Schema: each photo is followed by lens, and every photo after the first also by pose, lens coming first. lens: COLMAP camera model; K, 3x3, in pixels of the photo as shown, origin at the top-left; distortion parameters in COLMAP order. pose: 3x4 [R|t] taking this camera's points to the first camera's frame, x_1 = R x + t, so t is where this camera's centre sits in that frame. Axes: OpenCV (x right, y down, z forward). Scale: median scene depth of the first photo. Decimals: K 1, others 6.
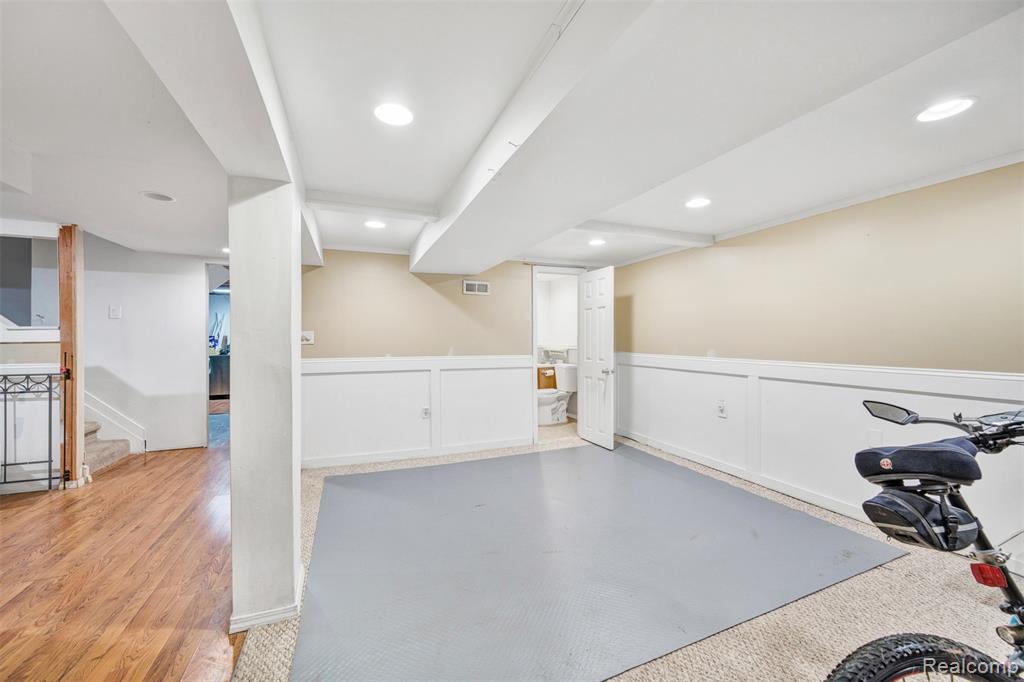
lens RADIAL K [[391.3, 0, 510.8], [0, 391.3, 339.9], [0, 0, 1]] dist [-0.004428, -0.000418]
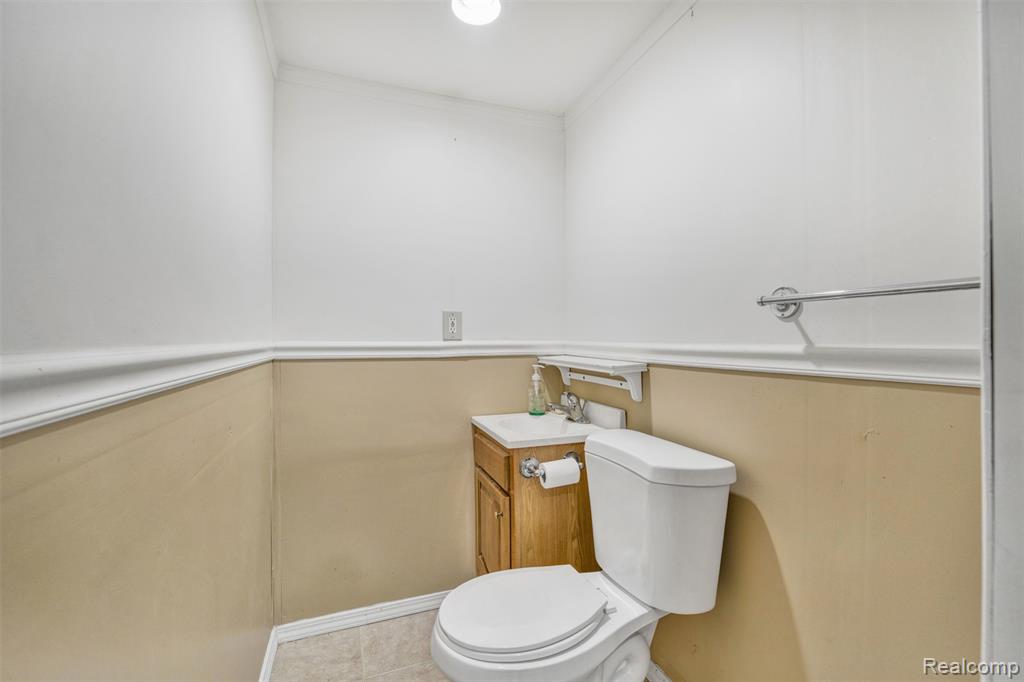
lens RADIAL K [[446.5, 0, 513.0], [0, 446.5, 339.3], [0, 0, 1]] dist [0.021006, 0.000393]
pose [[0.998999, -0.000034, -0.044725, 0.086570], [0.000218, 0.999992, 0.004096, 0.009305], [0.044724, -0.004102, 0.998991, 0.775640]]
